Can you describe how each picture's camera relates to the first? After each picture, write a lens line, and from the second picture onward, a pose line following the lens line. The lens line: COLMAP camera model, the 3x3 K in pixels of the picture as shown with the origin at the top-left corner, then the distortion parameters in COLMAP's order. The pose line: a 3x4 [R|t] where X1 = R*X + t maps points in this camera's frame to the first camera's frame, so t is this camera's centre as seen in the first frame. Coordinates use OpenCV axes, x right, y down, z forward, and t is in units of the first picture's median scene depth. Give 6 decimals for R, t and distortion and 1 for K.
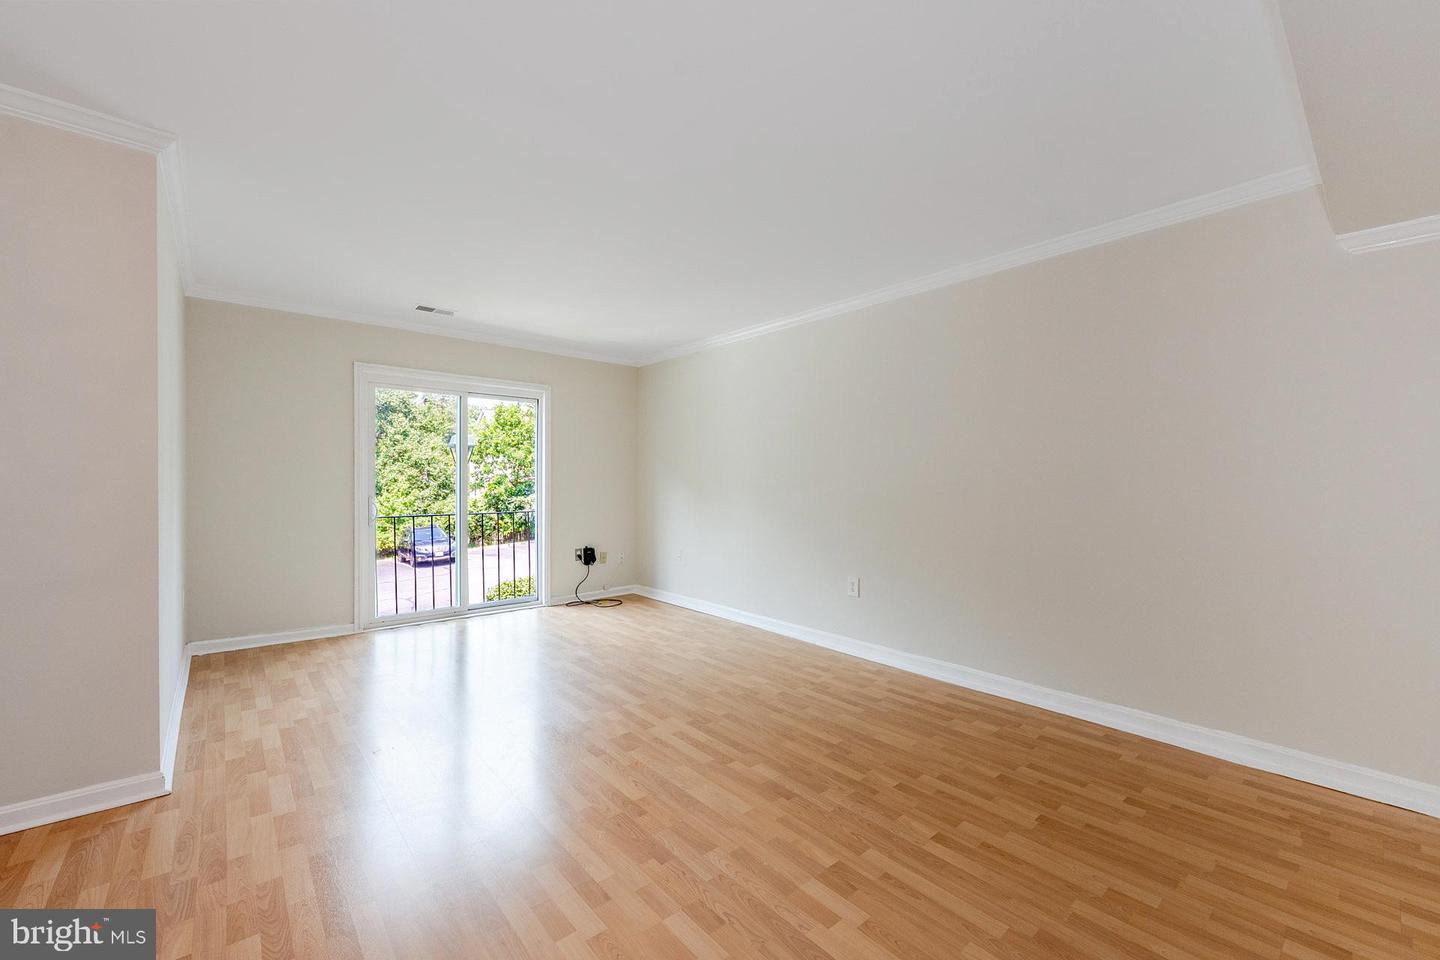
lens RADIAL K [[572.0, 0, 711.4], [0, 572.0, 481.6], [0, 0, 1]] dist [0.001321, -0.000723]
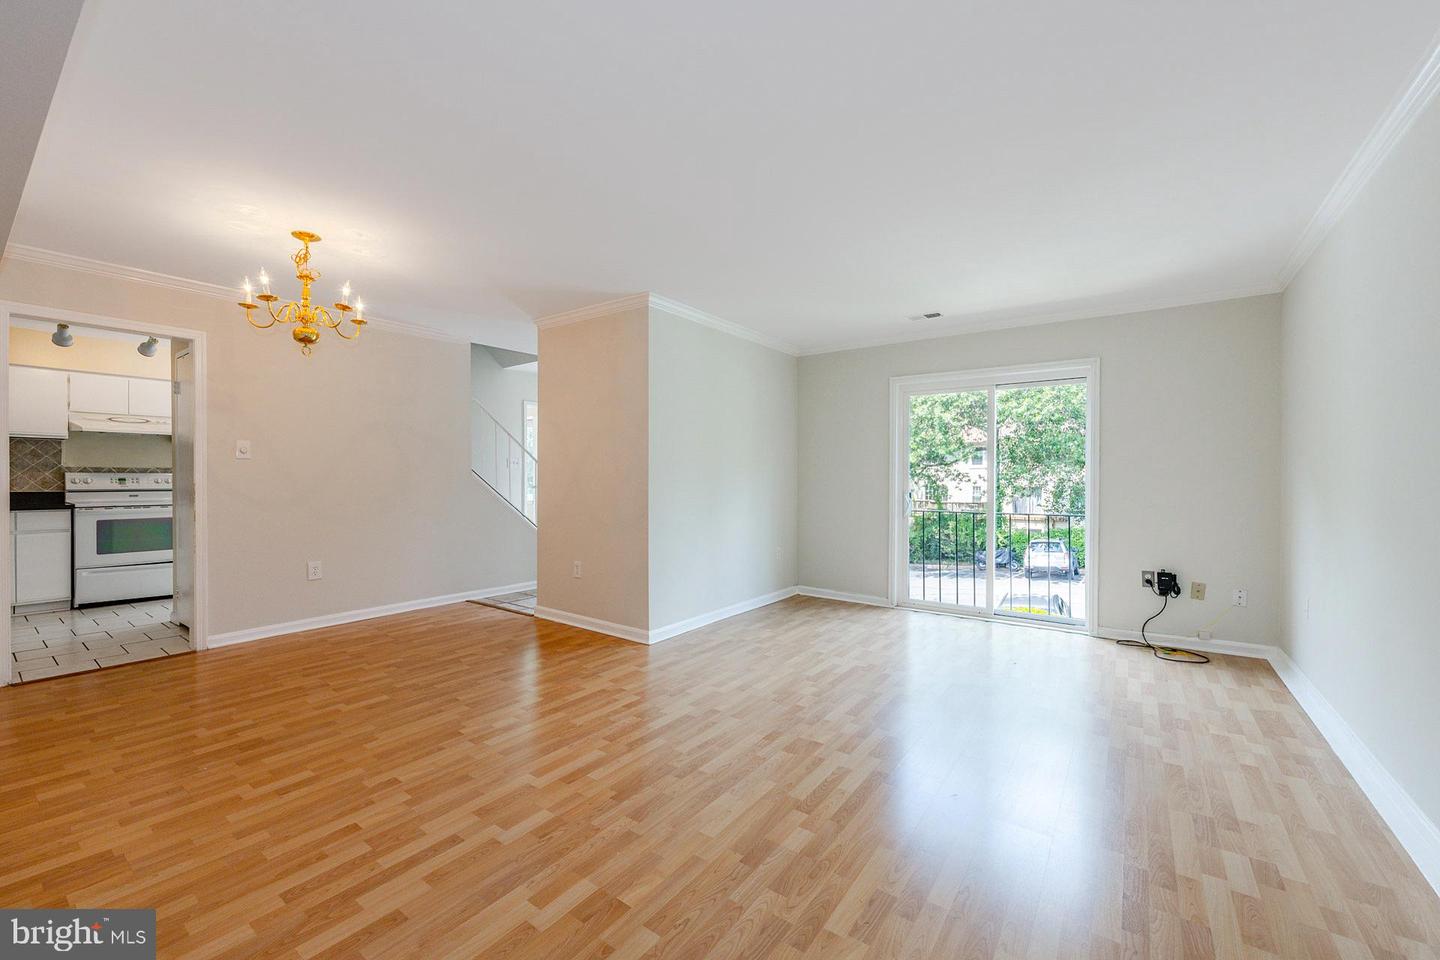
lens RADIAL K [[572.0, 0, 713.9], [0, 572.0, 481.8], [0, 0, 1]] dist [0.001321, -0.000723]
pose [[0.235834, 0.002471, -0.971790, 0.750723], [-0.001792, 0.999996, 0.002108, 0.006079], [0.971792, 0.001244, 0.235837, 0.623598]]
